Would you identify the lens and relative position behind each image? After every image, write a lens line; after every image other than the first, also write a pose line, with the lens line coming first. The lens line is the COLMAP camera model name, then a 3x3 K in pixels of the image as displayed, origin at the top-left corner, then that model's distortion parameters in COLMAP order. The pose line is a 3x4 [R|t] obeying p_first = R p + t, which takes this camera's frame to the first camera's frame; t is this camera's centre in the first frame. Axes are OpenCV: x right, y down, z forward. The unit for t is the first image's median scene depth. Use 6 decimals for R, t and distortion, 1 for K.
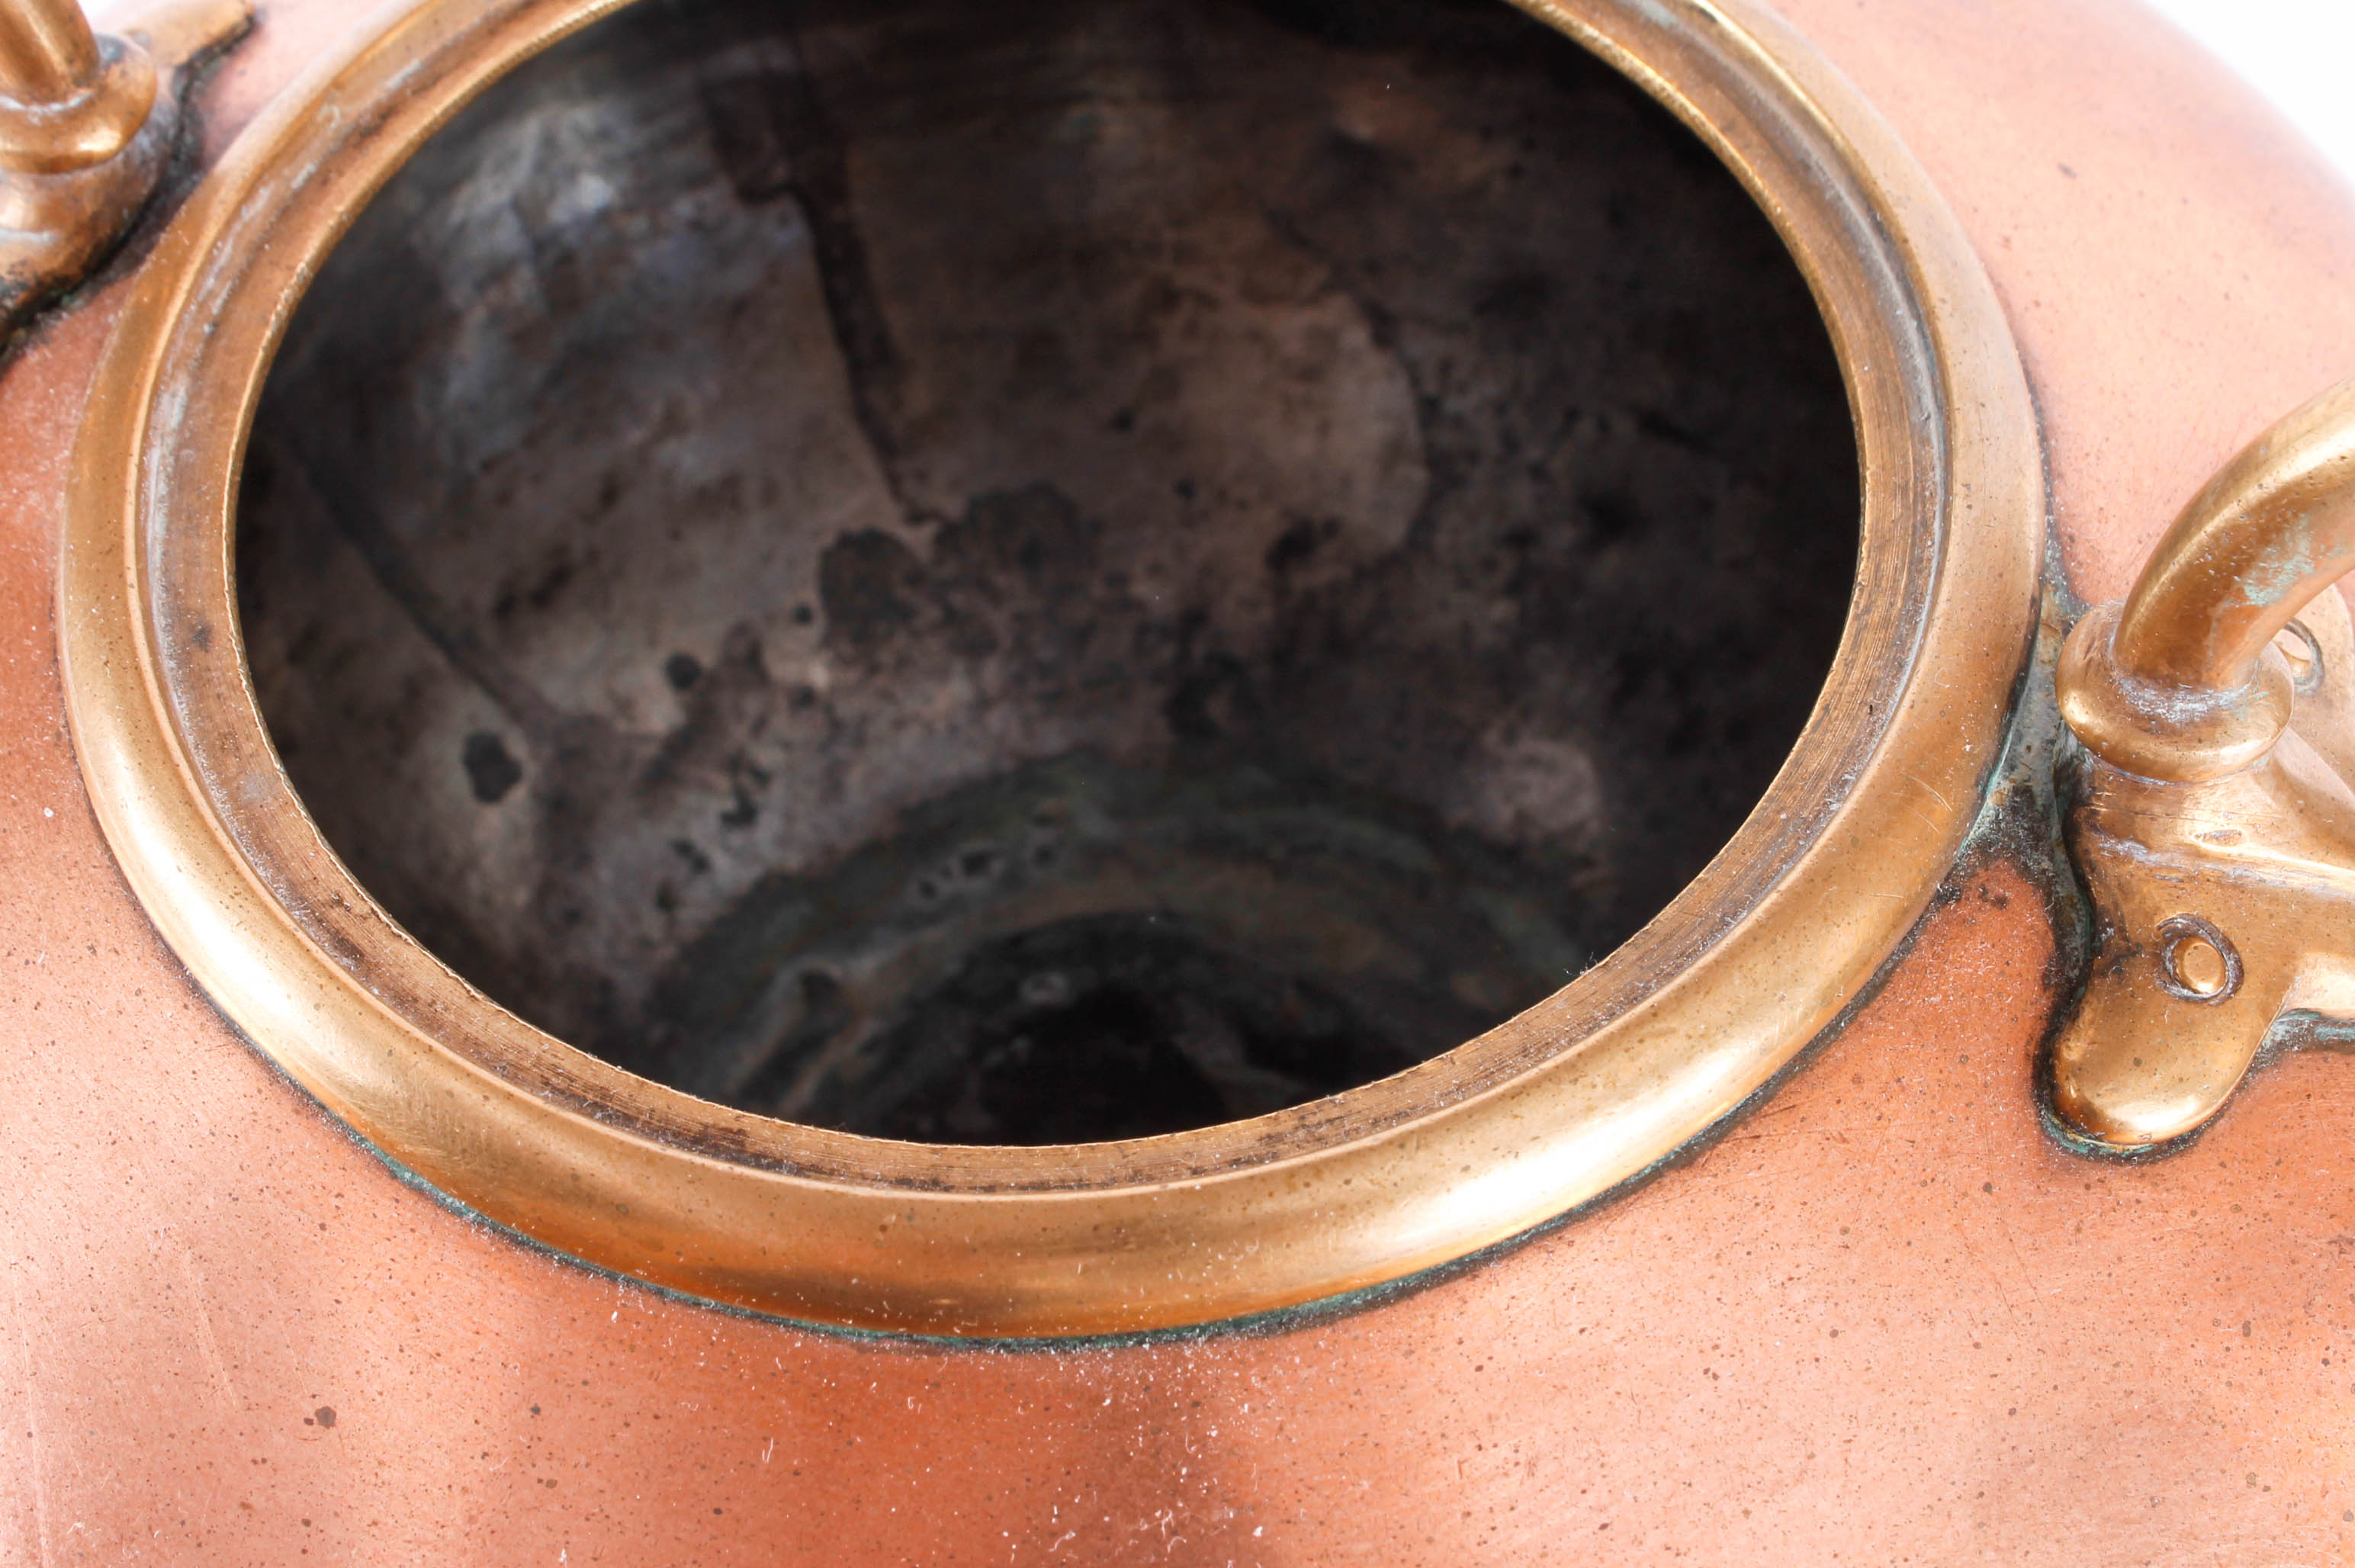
lens RADIAL K [[3537.9, 0, 1180.3], [0, 3537.9, 796.7], [0, 0, 1]] dist [-0.031783, 0.000000]
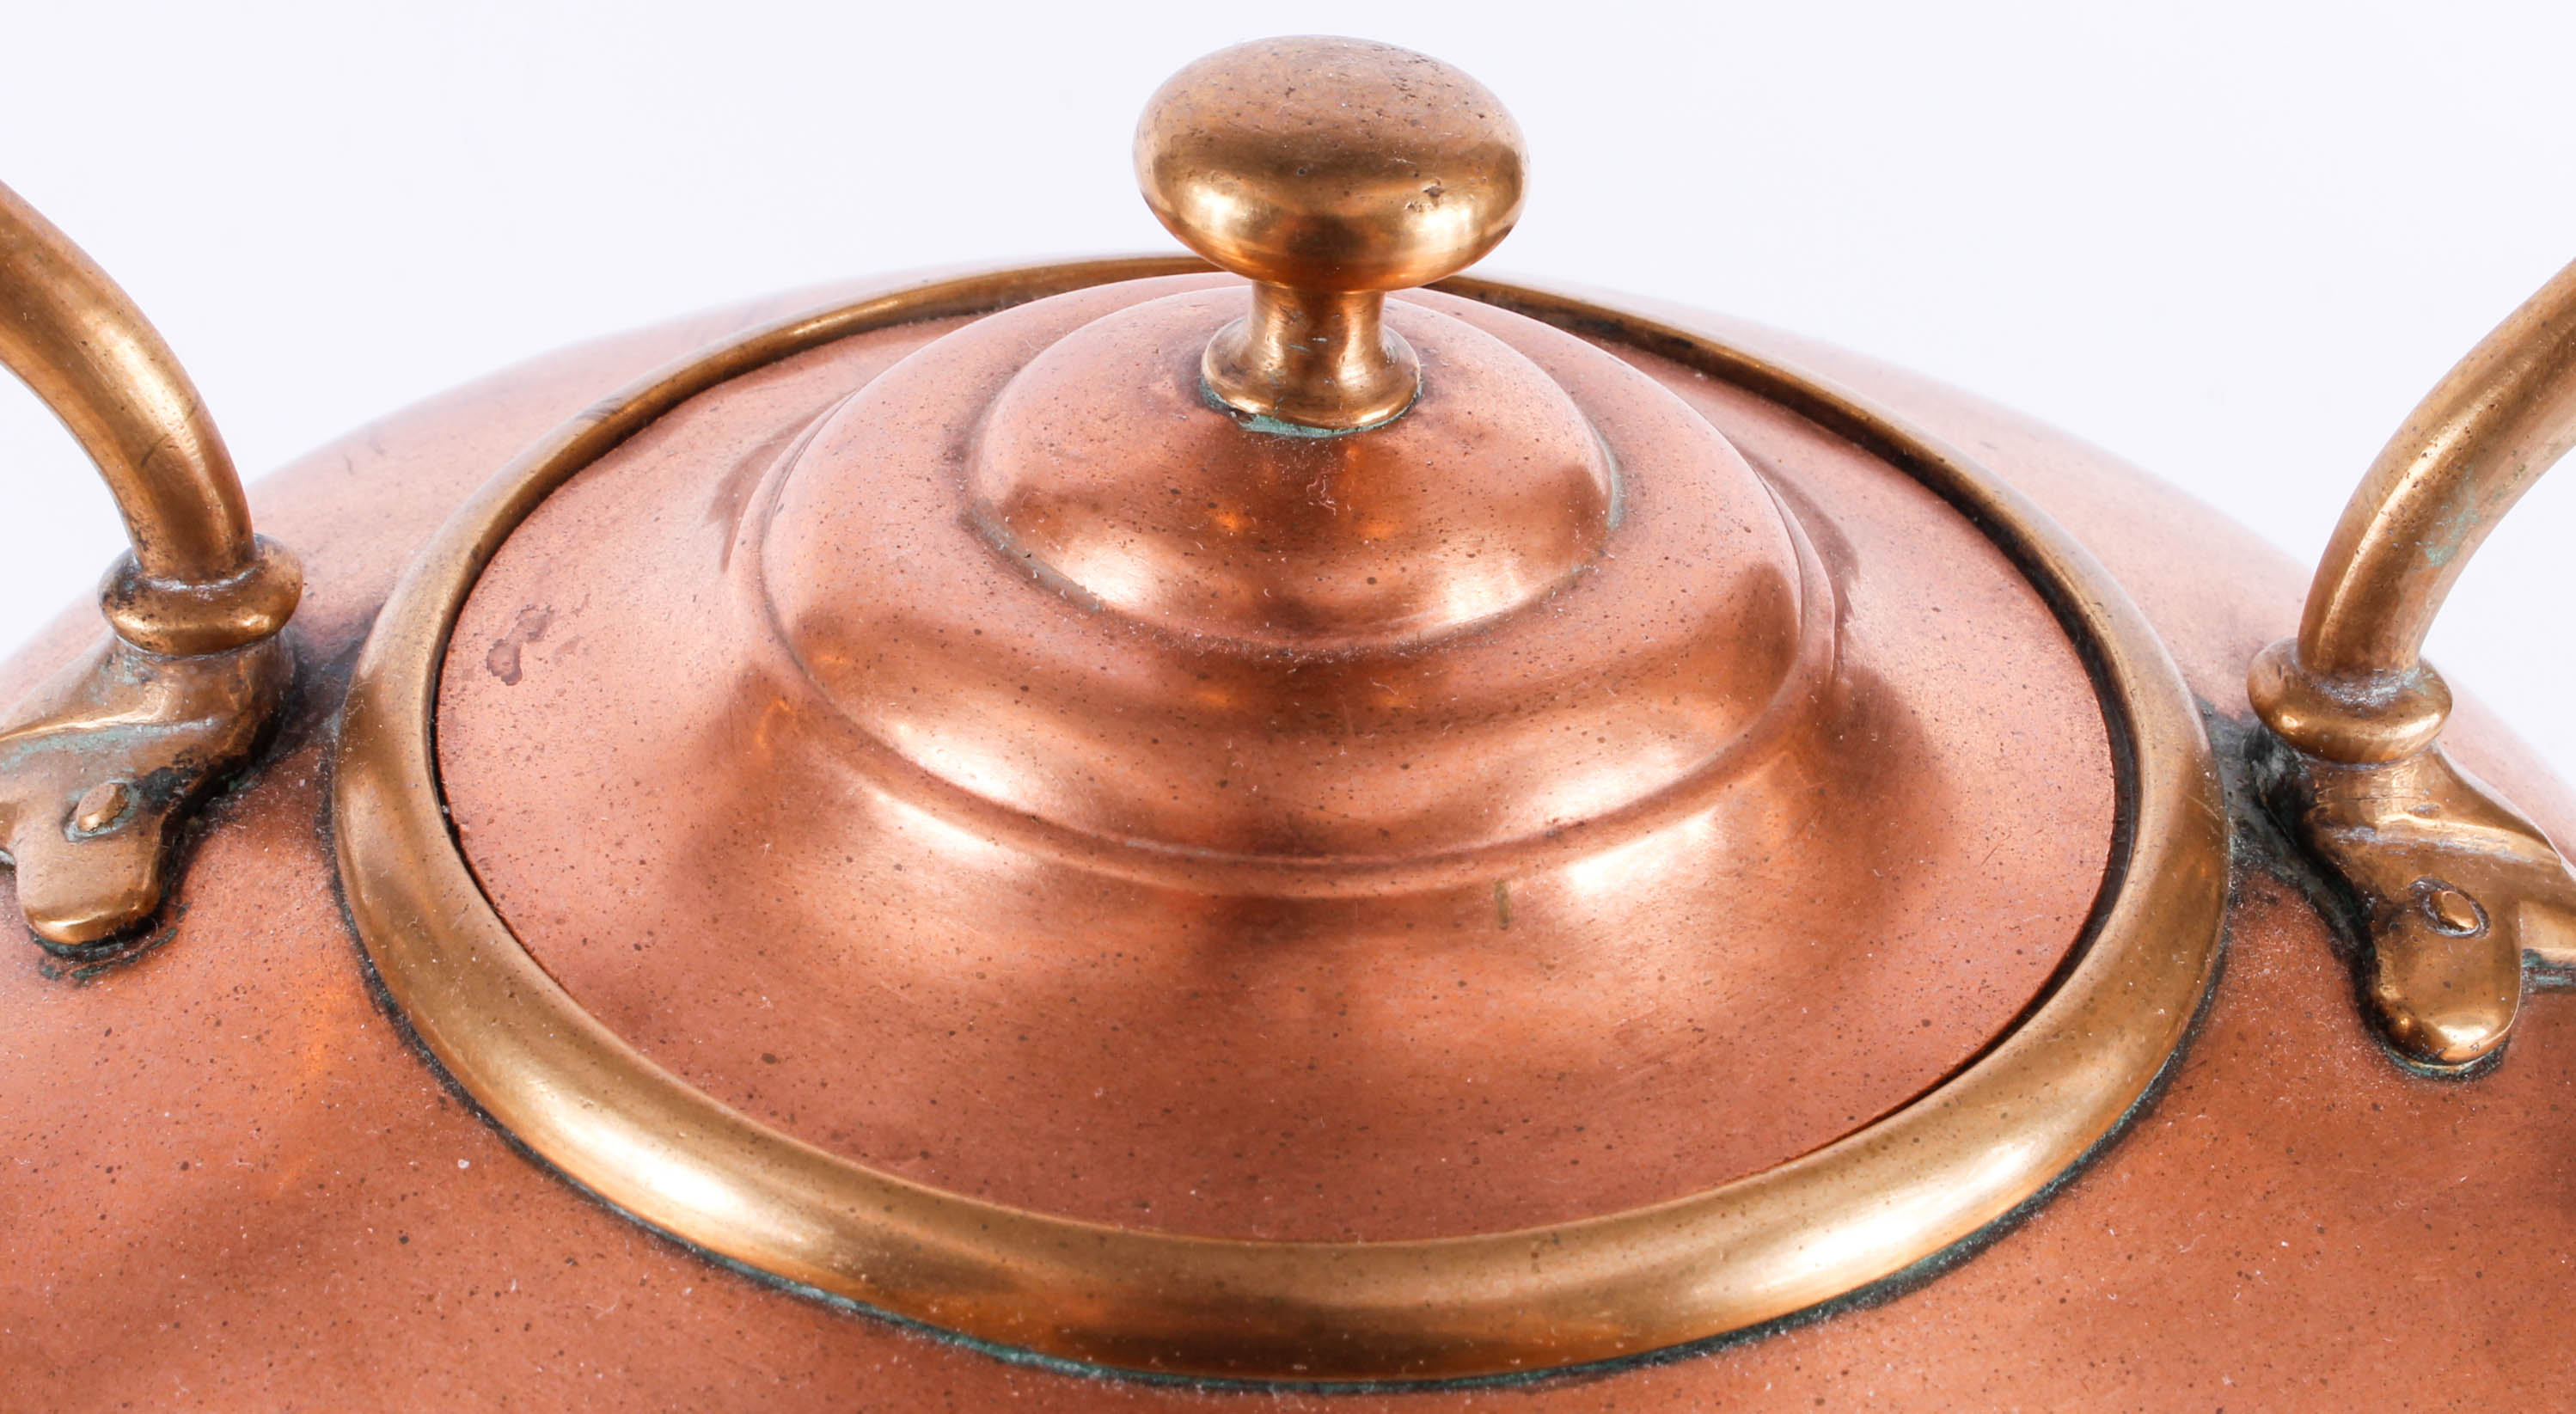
lens RADIAL K [[3972.2, 0, 1278.4], [0, 3972.2, 700.3], [0, 0, 1]] dist [-0.018332, 0.000000]
pose [[0.937507, -0.135187, 0.320632, -0.458186], [0.238911, 0.920007, -0.310660, 0.286711], [-0.252987, 0.367848, 0.894810, -0.070425]]
